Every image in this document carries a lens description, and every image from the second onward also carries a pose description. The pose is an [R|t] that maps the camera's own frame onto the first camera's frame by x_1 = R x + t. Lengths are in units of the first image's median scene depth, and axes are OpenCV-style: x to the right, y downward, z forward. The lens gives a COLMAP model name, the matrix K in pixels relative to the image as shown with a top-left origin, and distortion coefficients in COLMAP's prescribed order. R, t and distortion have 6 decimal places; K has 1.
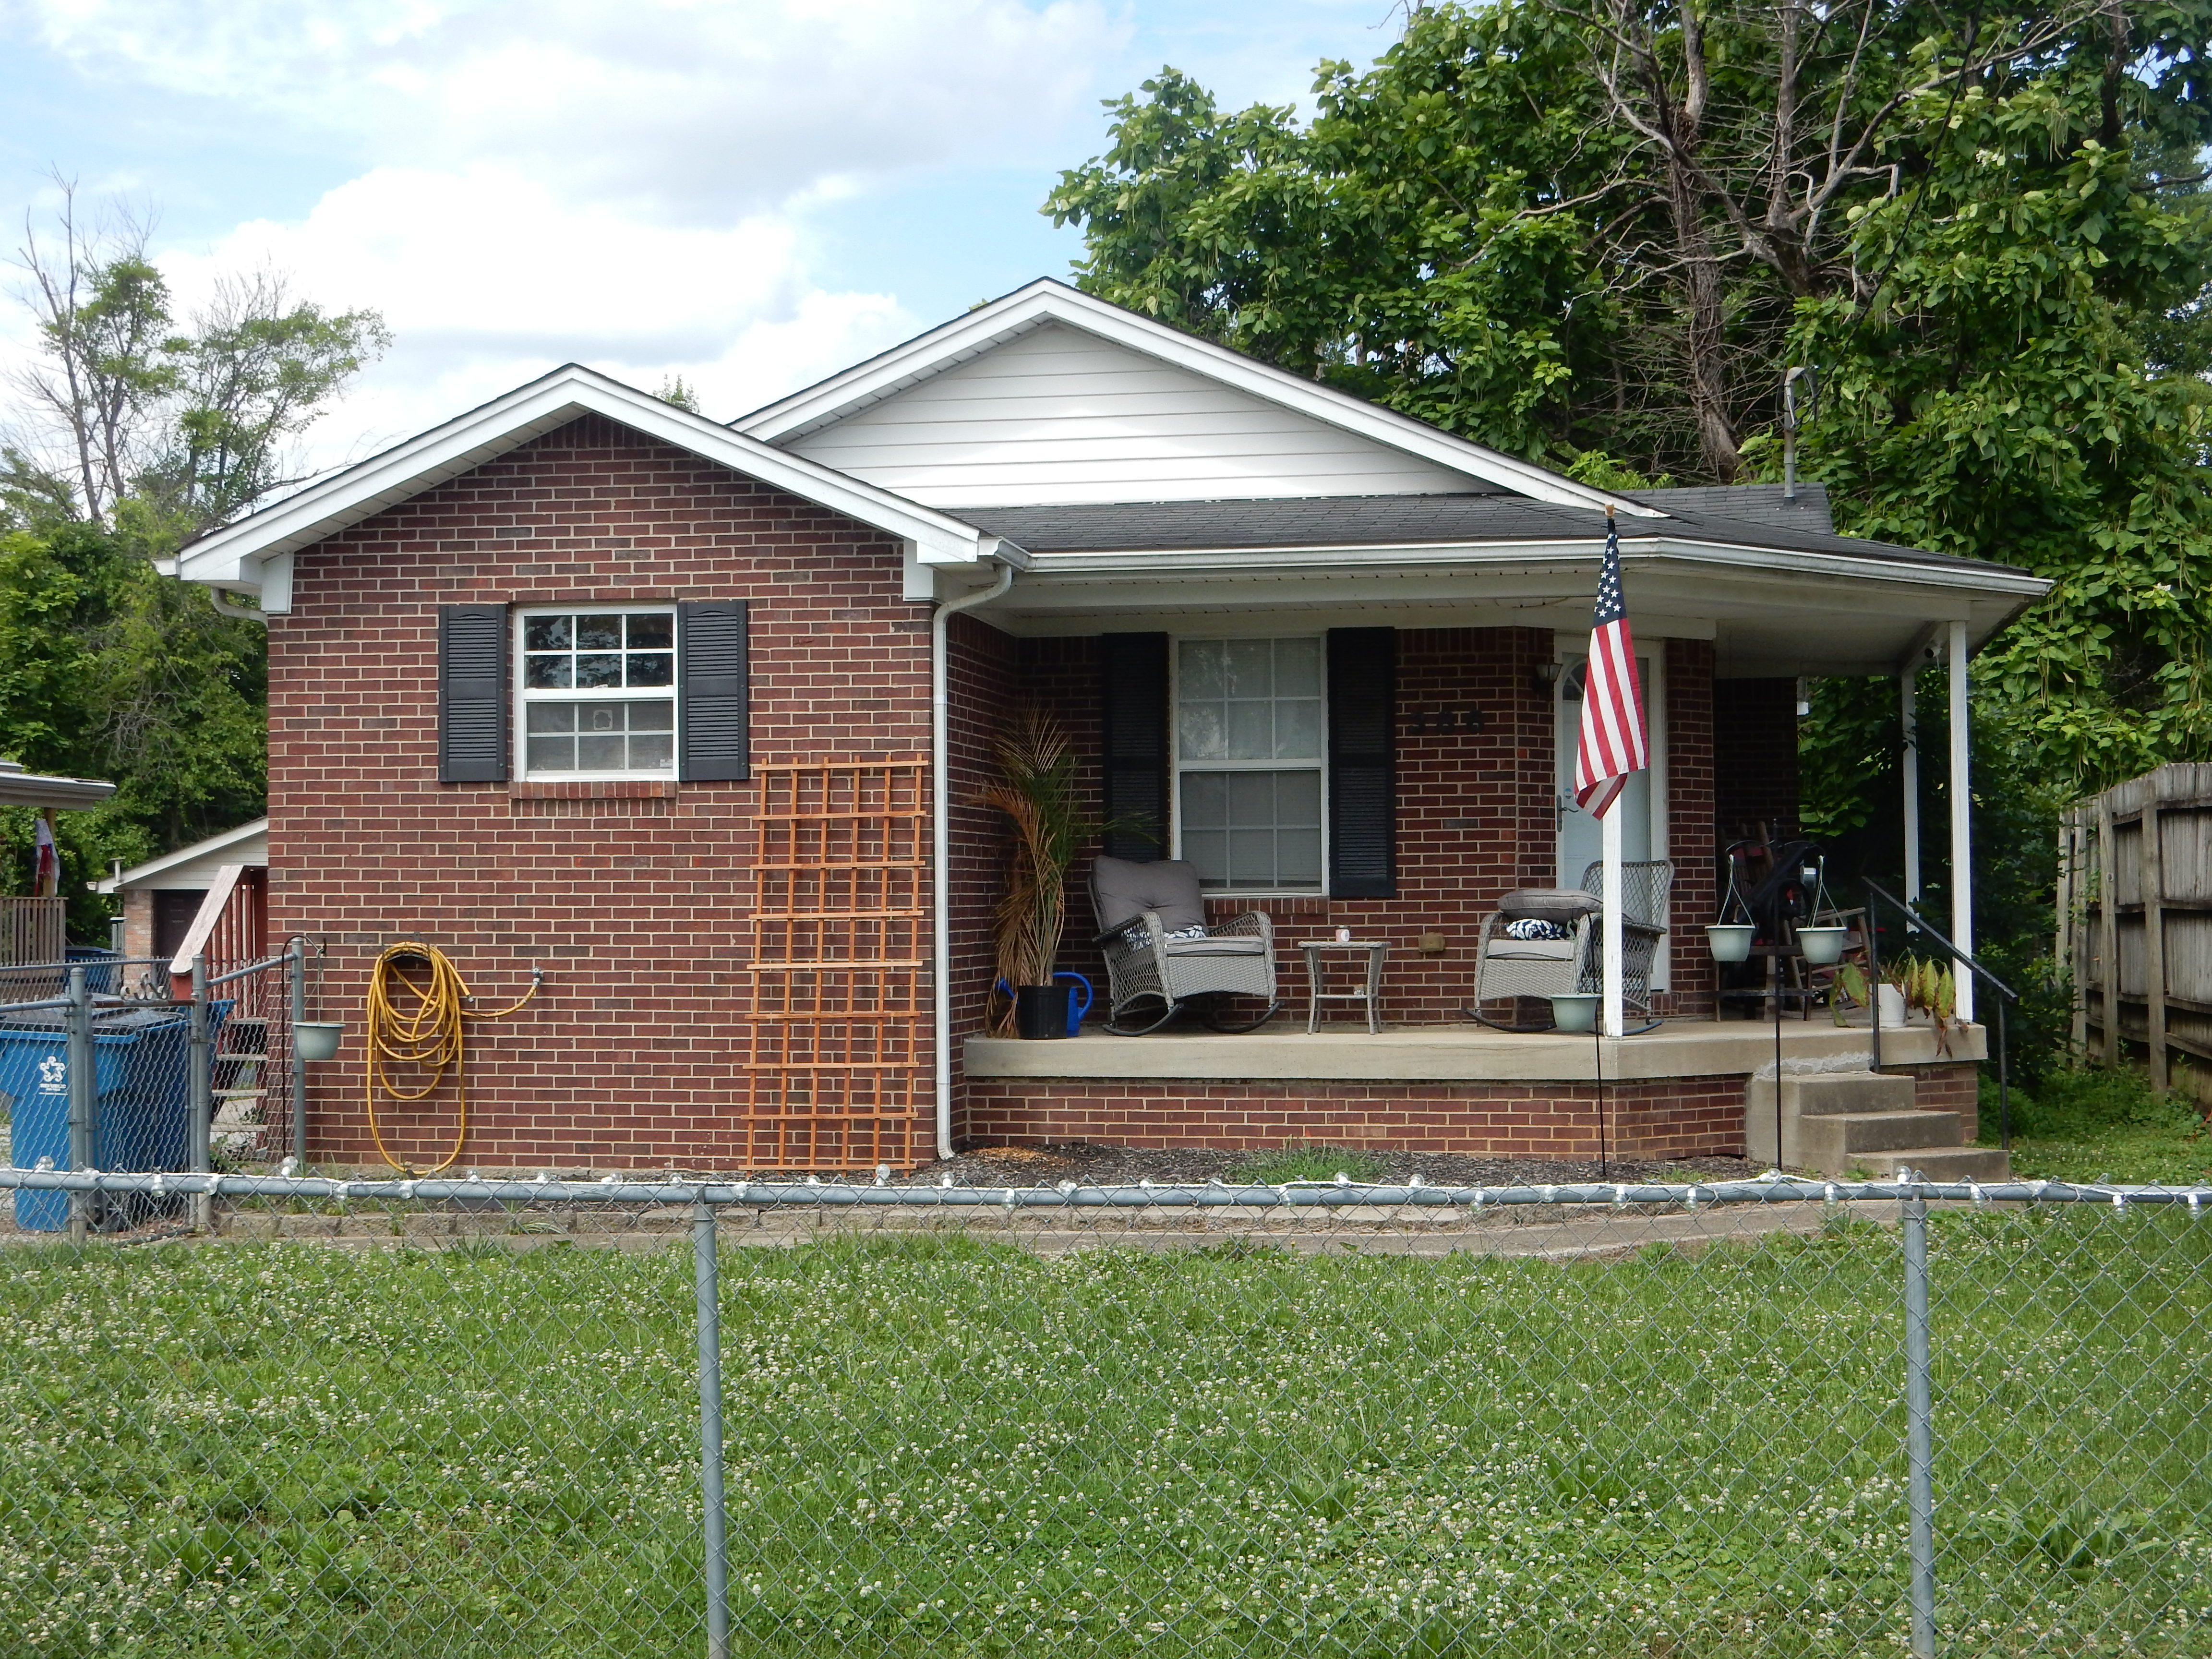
lens RADIAL K [[3207.6, 0, 1082.1], [0, 3207.6, 826.9], [0, 0, 1]] dist [0.013714, 0.000000]
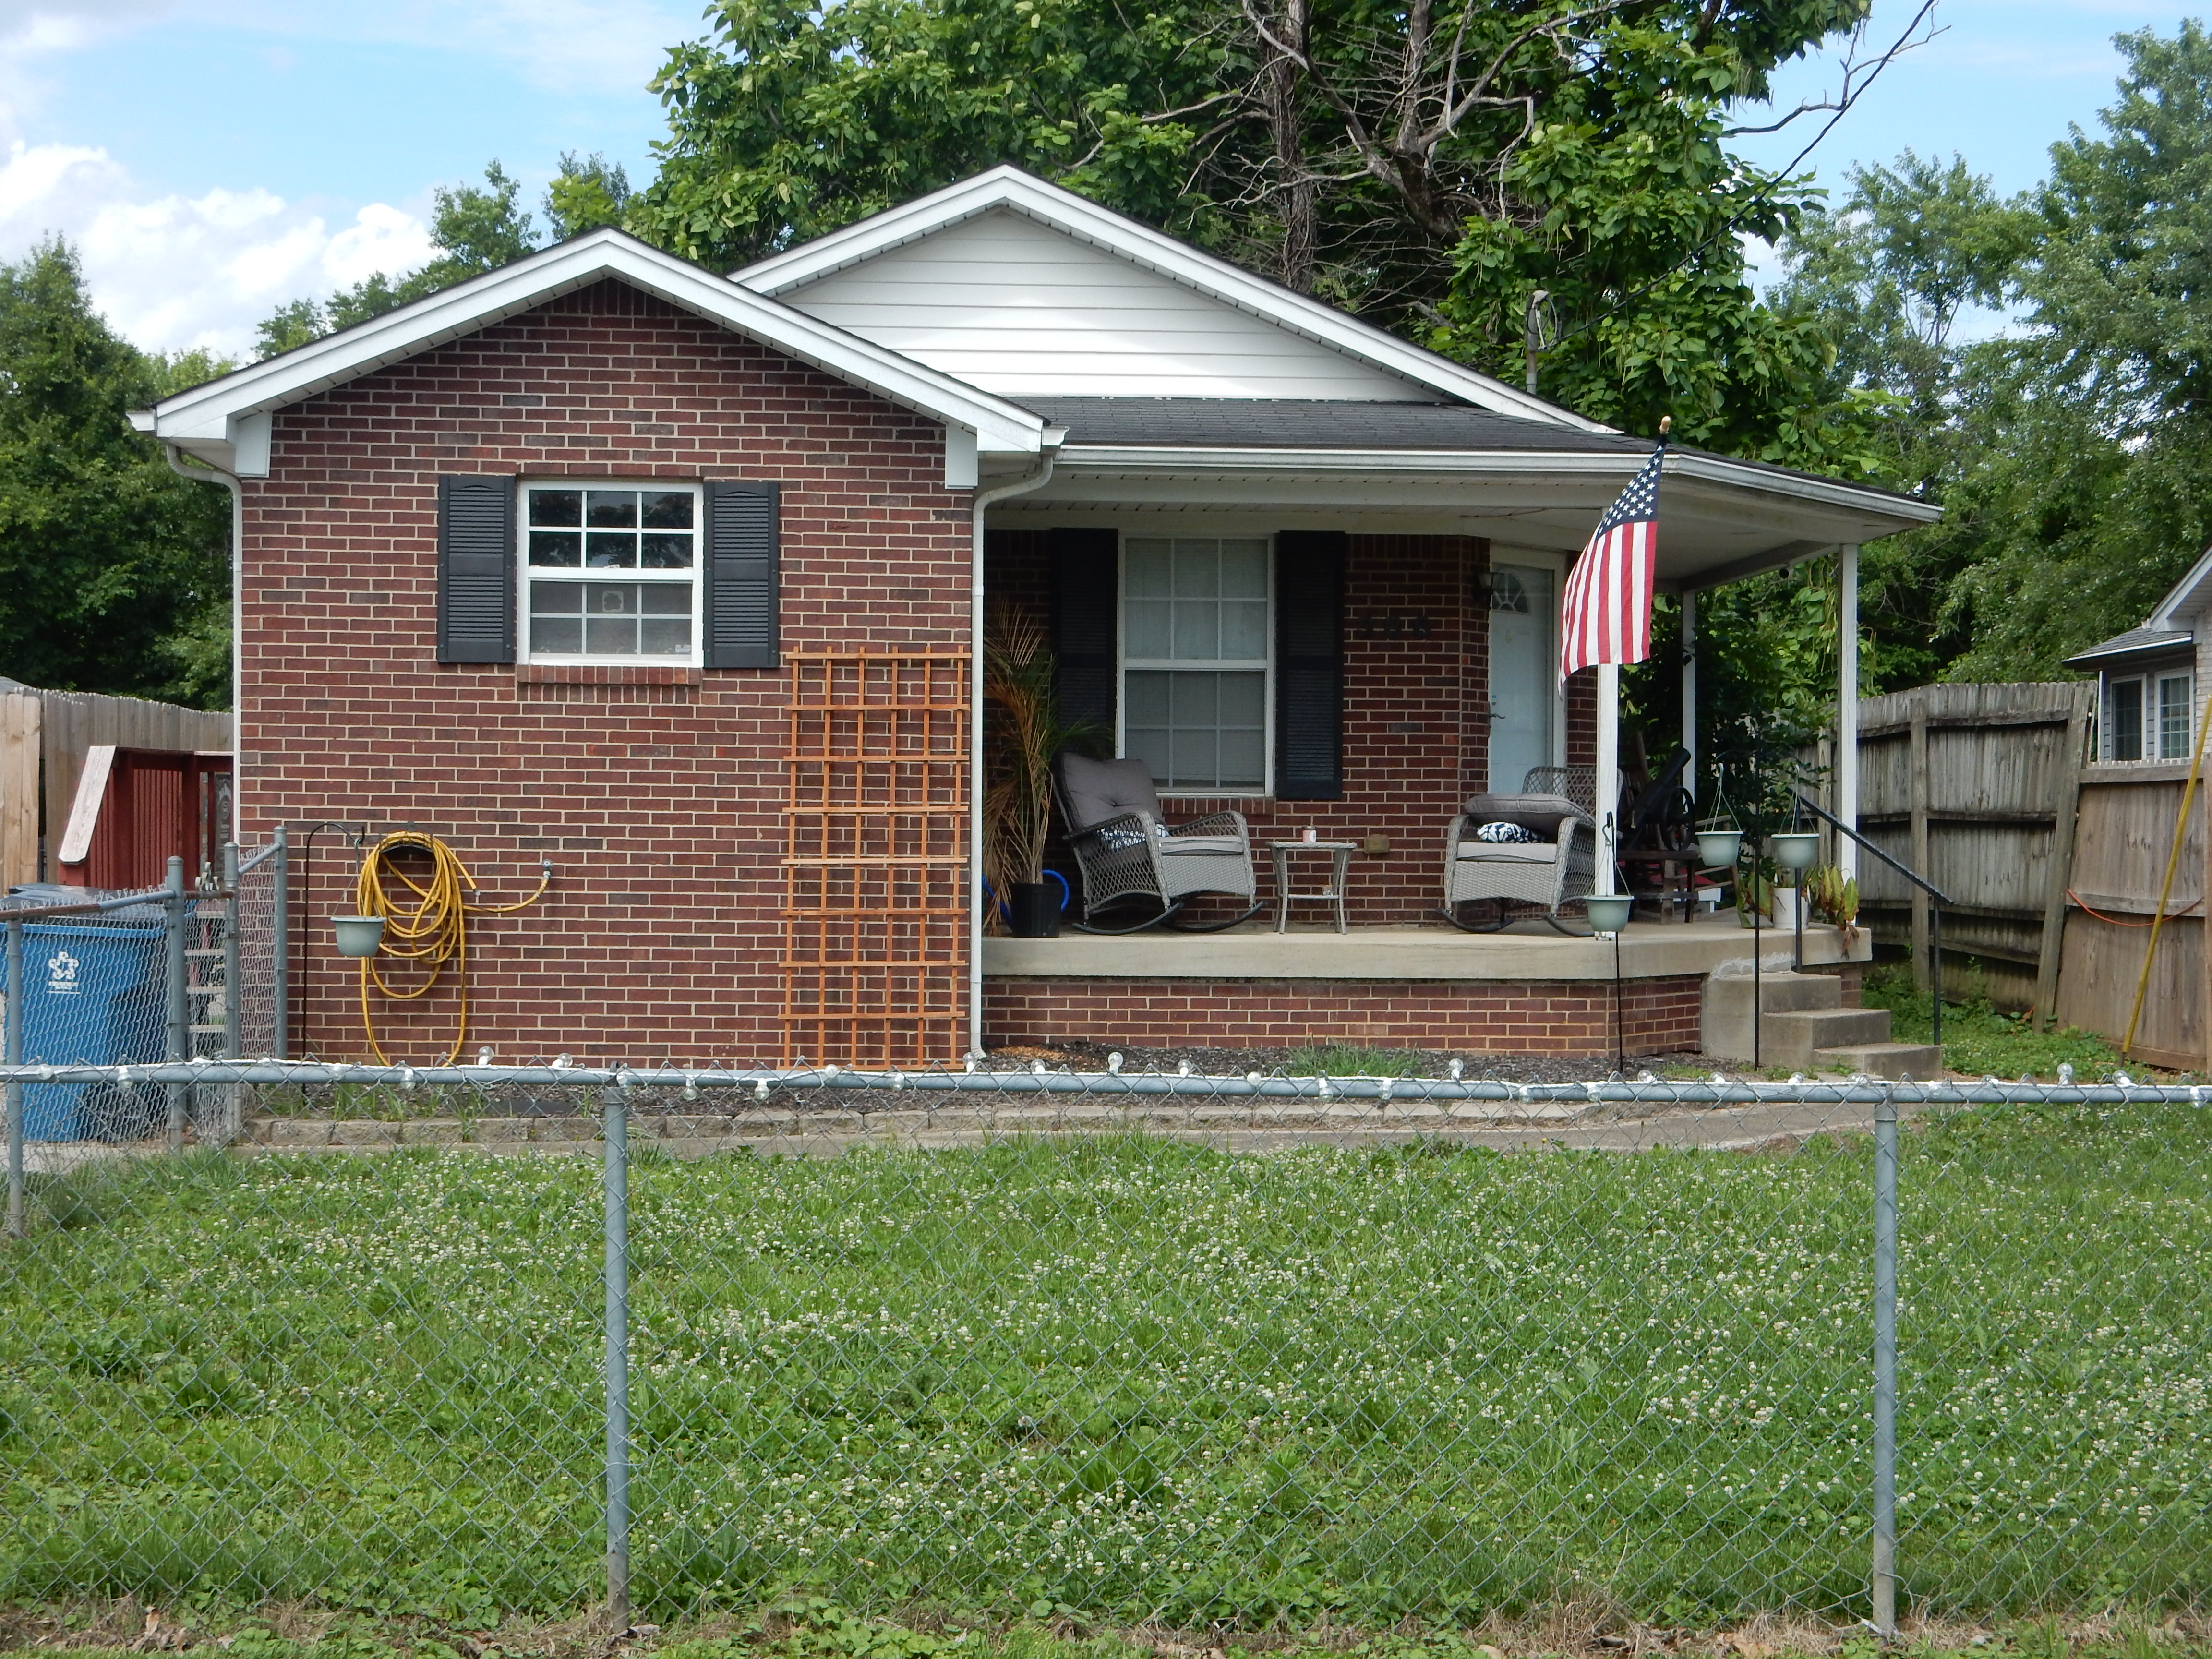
lens RADIAL K [[3207.6, 0, 1093.9], [0, 3207.6, 823.0], [0, 0, 1]] dist [0.013714, 0.000000]
pose [[0.972087, 0.012458, 0.234289, -0.231934], [-0.019513, 0.999422, 0.027819, 0.003075], [-0.233808, -0.031615, 0.971769, 0.036911]]
